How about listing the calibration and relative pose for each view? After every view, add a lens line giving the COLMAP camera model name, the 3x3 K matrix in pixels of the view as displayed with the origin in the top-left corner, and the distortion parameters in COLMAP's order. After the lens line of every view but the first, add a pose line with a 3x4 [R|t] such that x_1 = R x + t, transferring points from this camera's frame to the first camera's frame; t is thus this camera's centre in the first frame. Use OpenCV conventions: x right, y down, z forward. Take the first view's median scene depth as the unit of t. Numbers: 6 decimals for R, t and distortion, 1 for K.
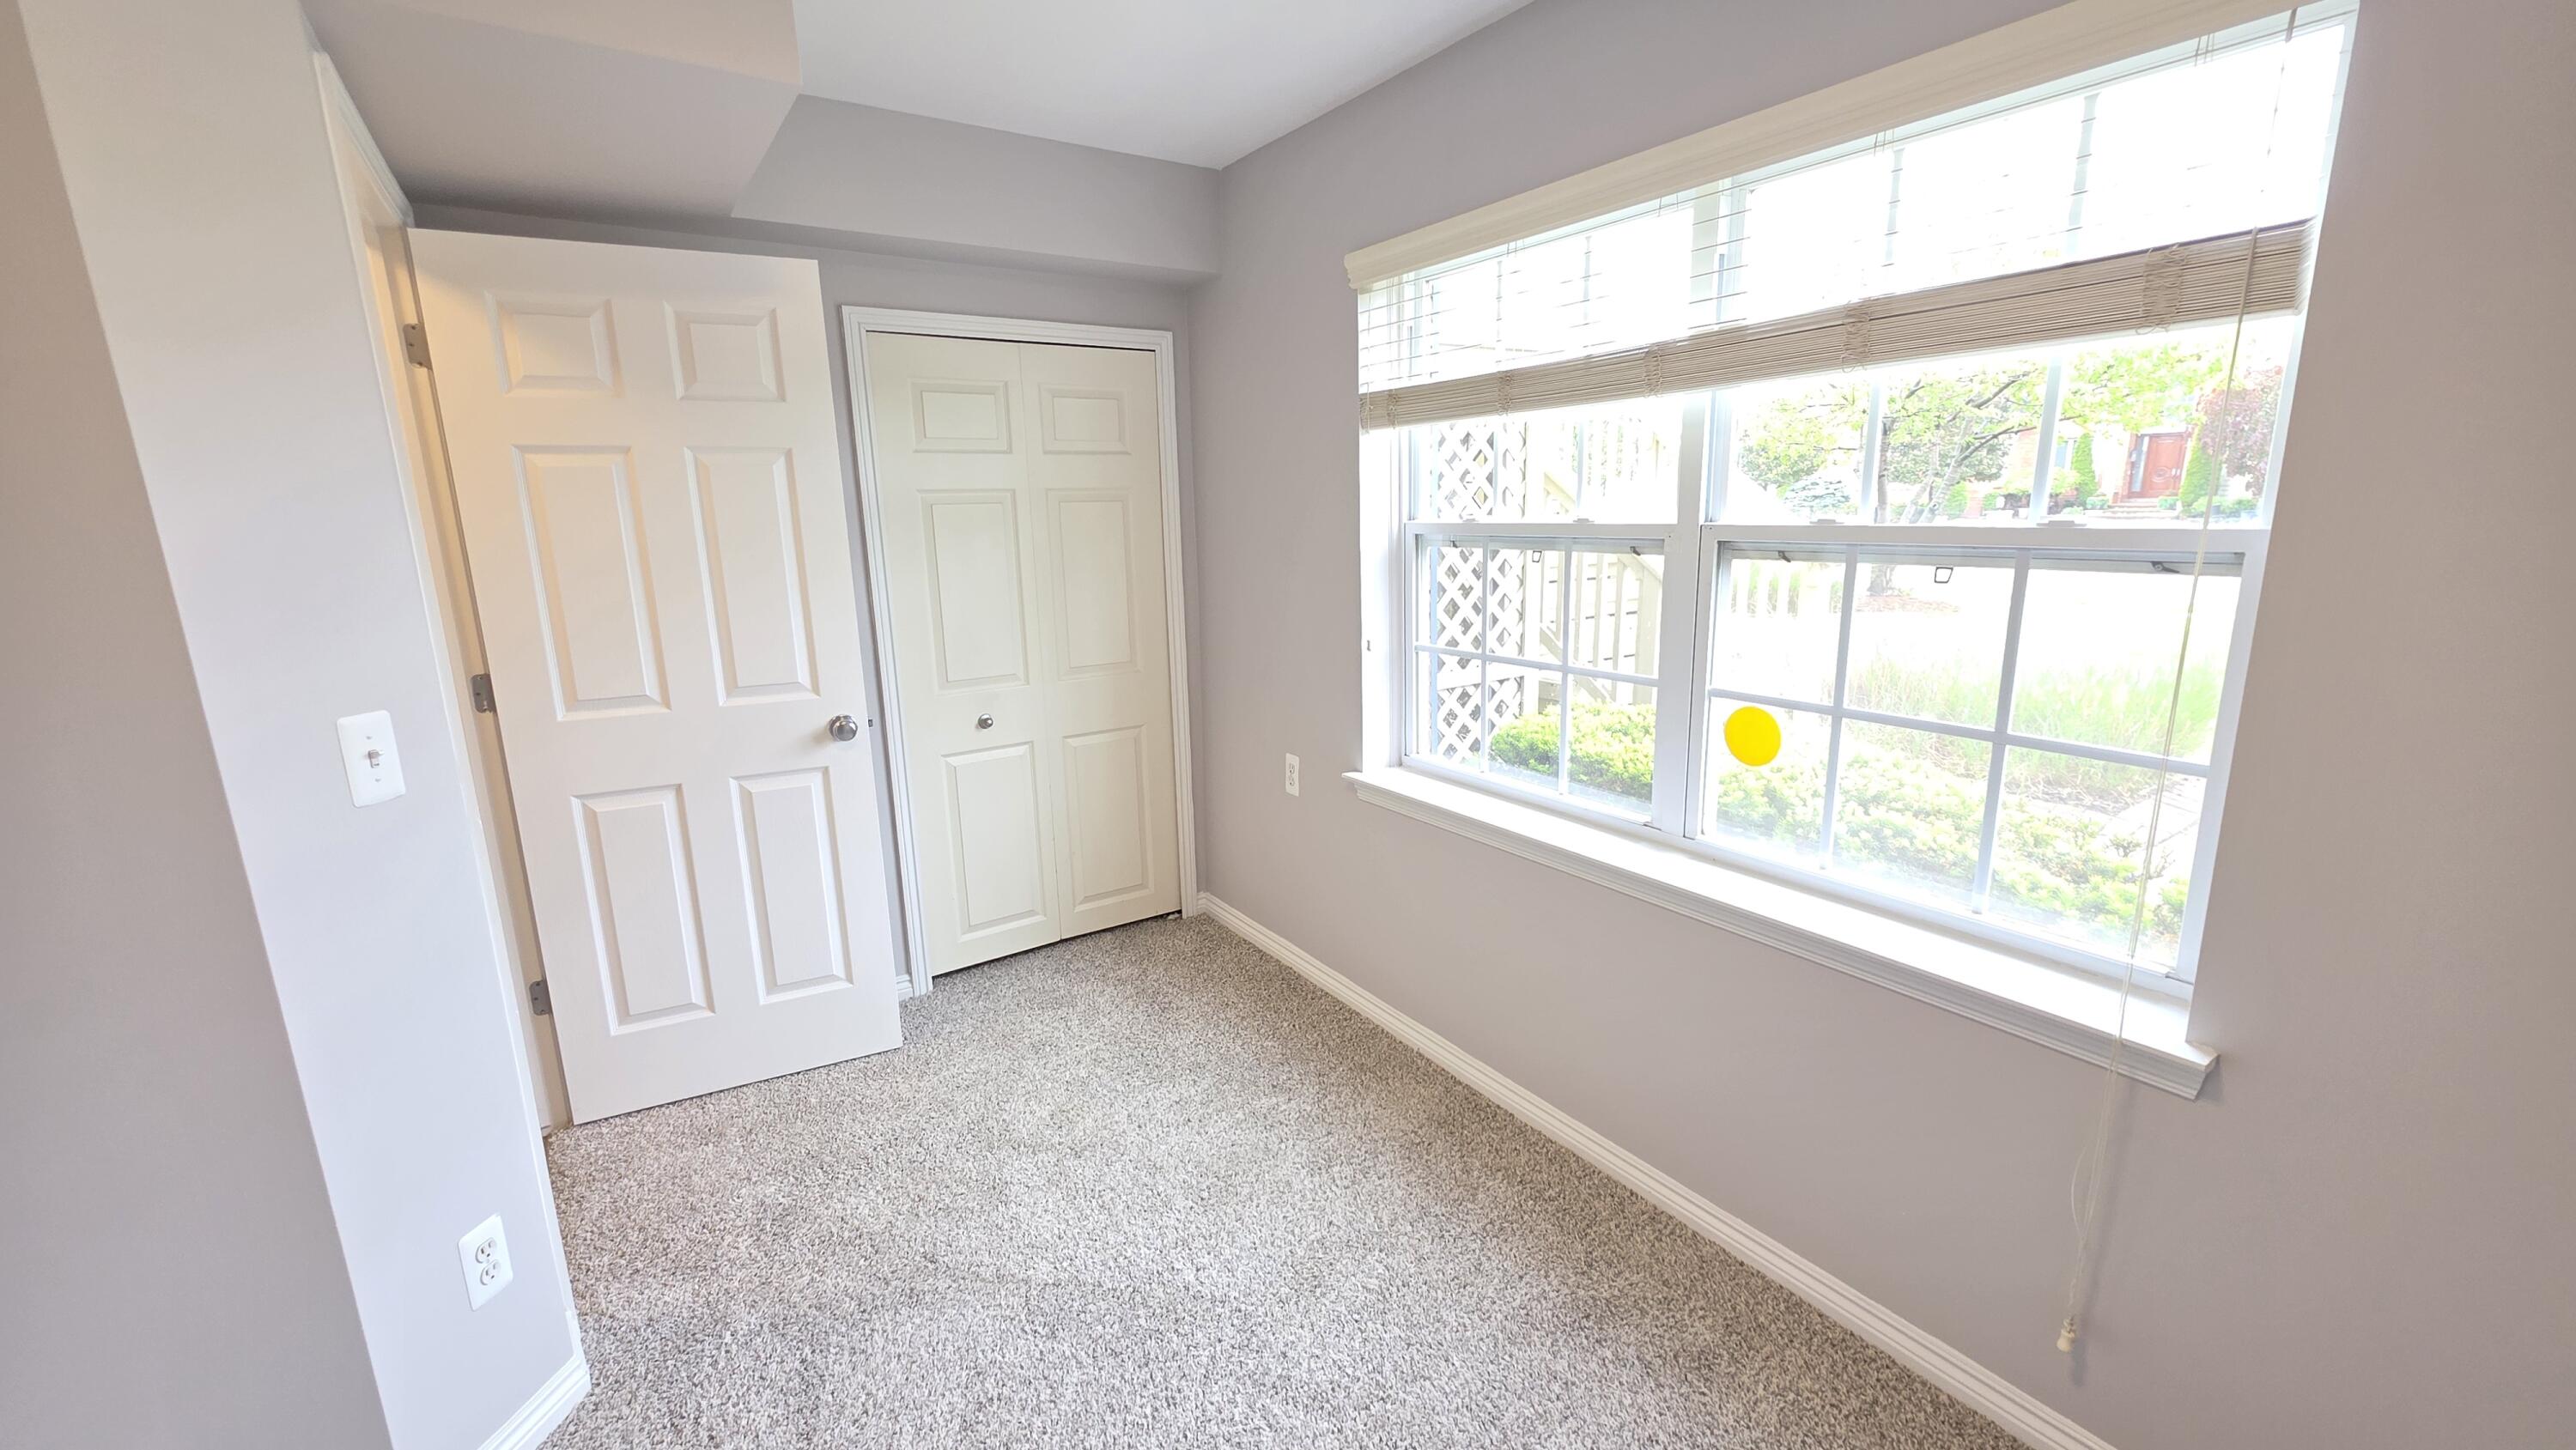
lens RADIAL K [[1017.5, 0, 1286.8], [0, 1017.5, 719.2], [0, 0, 1]] dist [0.000453, 0.000273]
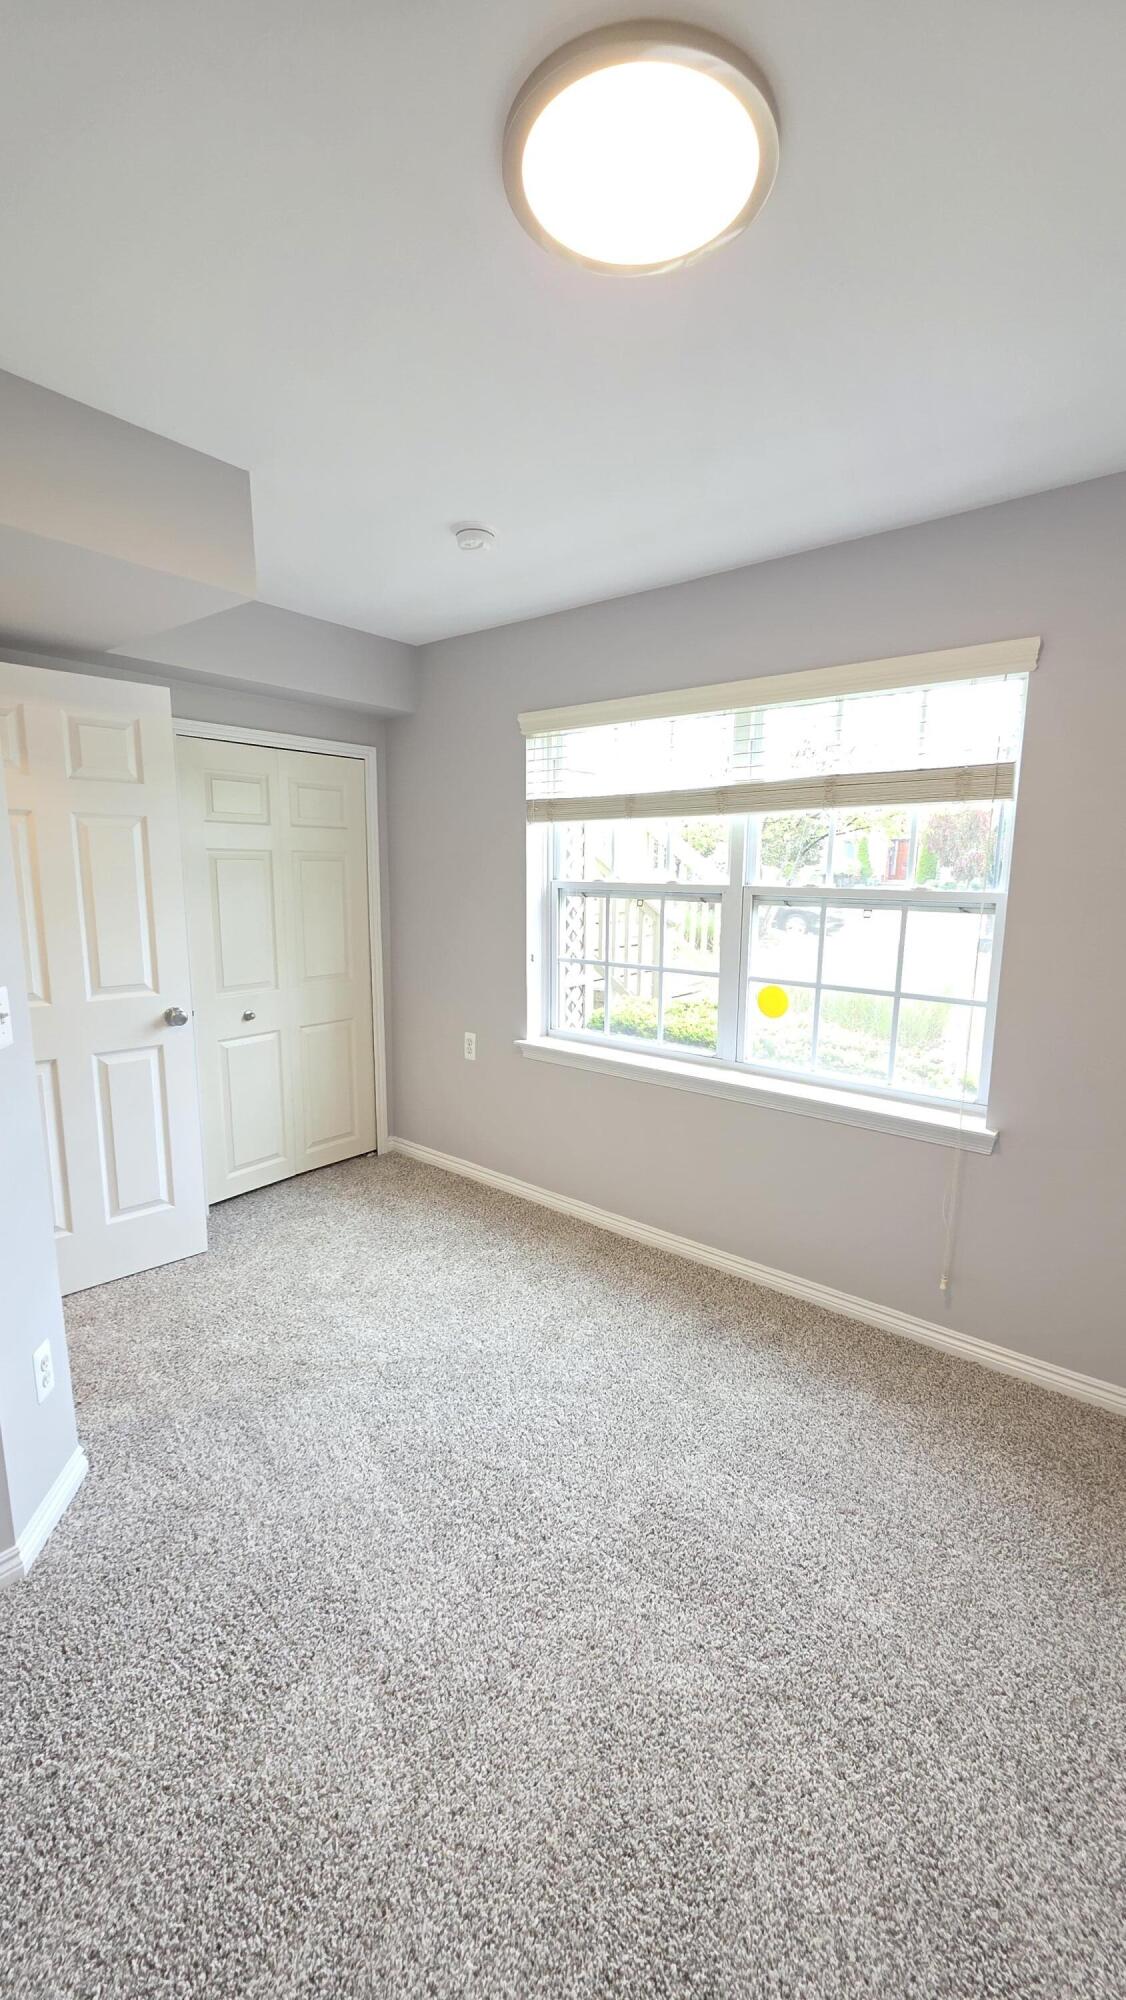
lens RADIAL K [[790.1, 0, 563.0], [0, 790.1, 1000.7], [0, 0, 1]] dist [0.000453, 0.000273]
pose [[0.956183, -0.017631, 0.292238, -0.259623], [0.030433, 0.998763, -0.039318, 0.048304], [-0.291183, 0.046489, 0.955537, -0.199419]]
